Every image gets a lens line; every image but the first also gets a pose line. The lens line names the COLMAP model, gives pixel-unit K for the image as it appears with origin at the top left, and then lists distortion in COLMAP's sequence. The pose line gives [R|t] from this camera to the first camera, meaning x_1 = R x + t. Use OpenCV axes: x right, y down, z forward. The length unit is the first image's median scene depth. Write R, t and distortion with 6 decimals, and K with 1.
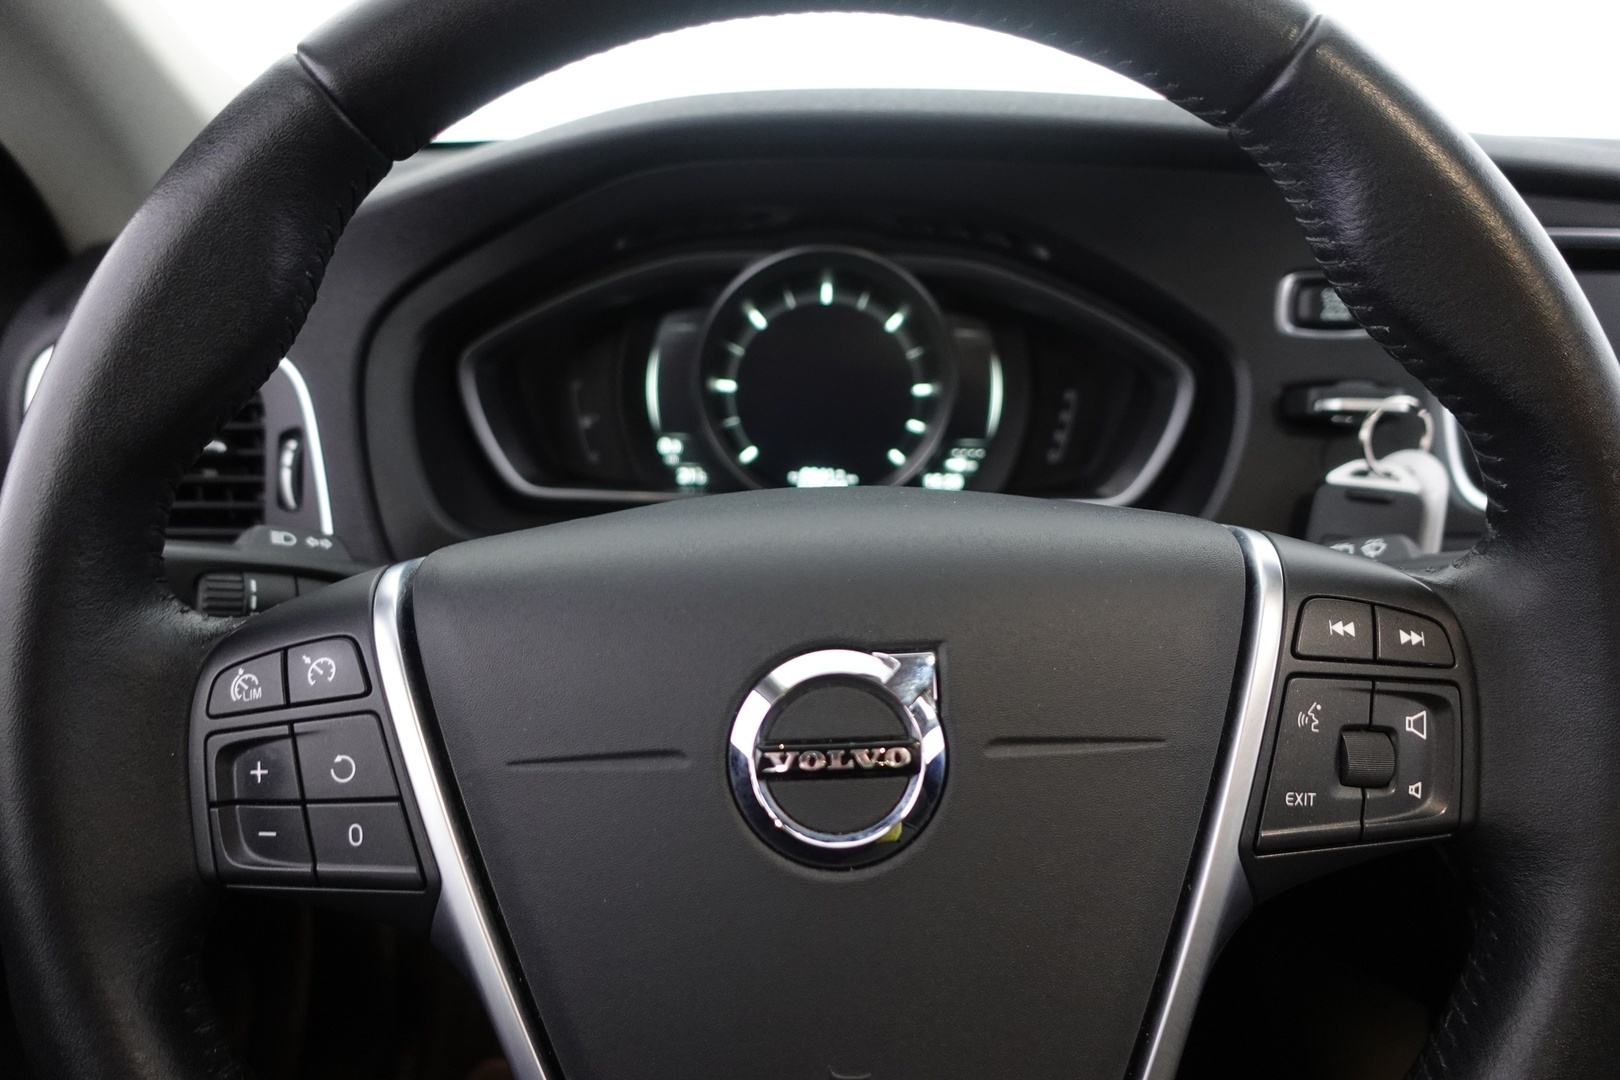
lens RADIAL K [[1117.8, 0, 809.7], [0, 1117.8, 536.1], [0, 0, 1]] dist [0.000135, -0.000551]
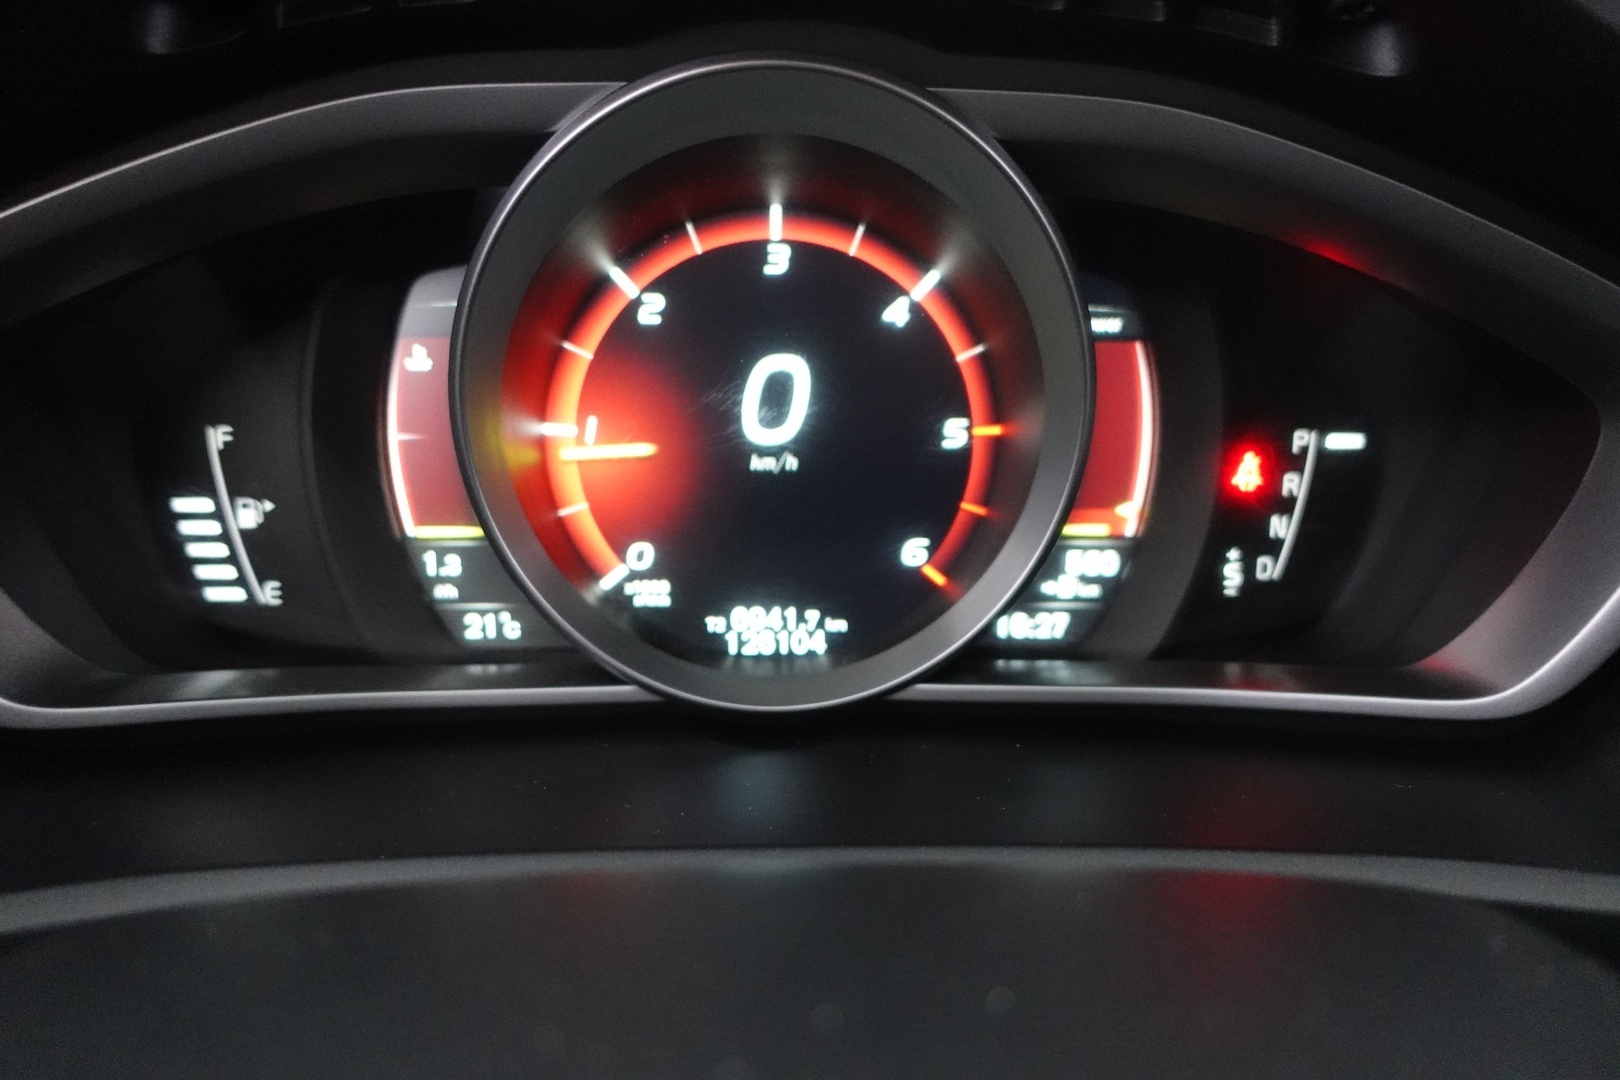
lens RADIAL K [[1117.8, 0, 809.3], [0, 1117.8, 543.1], [0, 0, 1]] dist [0.000135, -0.000551]
pose [[0.998949, -0.019307, 0.041561, 0.007187], [0.019788, 0.999742, -0.011183, -0.080995], [-0.041335, 0.011993, 0.999073, 0.539888]]
